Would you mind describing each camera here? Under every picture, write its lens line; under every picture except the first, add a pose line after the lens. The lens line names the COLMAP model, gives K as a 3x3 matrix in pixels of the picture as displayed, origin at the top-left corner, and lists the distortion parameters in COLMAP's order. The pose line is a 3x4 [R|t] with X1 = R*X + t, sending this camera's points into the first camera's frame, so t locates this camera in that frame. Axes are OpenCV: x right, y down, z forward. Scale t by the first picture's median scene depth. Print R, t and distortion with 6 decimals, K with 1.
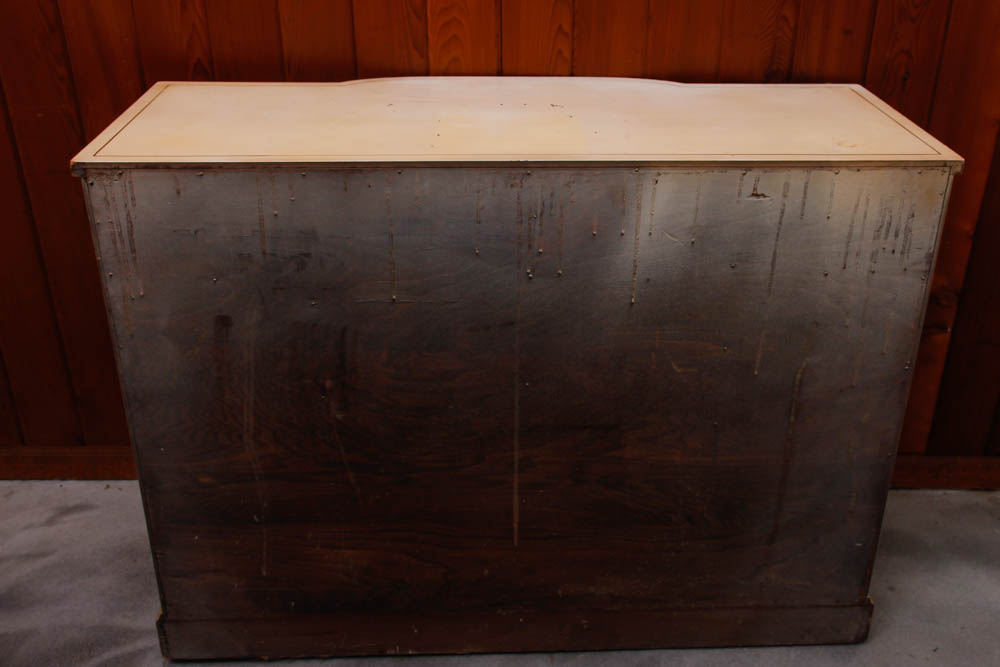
lens RADIAL K [[1041.5, 0, 528.5], [0, 1041.5, 331.8], [0, 0, 1]] dist [0.010103, 0.024337]
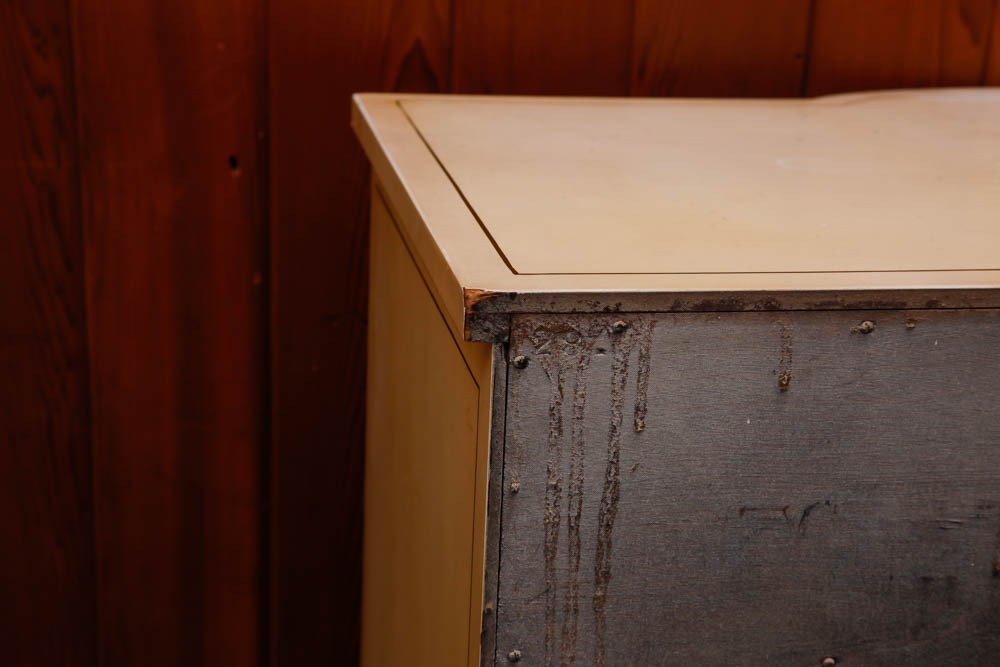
lens RADIAL K [[1795.9, 0, 500.0], [0, 1795.9, 333.5], [0, 0, 1]] dist [0.071929, 0.207744]
pose [[0.993168, -0.010666, 0.116208, -0.481198], [0.028954, 0.987198, -0.156848, -0.067846], [-0.113047, 0.159141, 0.980762, 0.481906]]
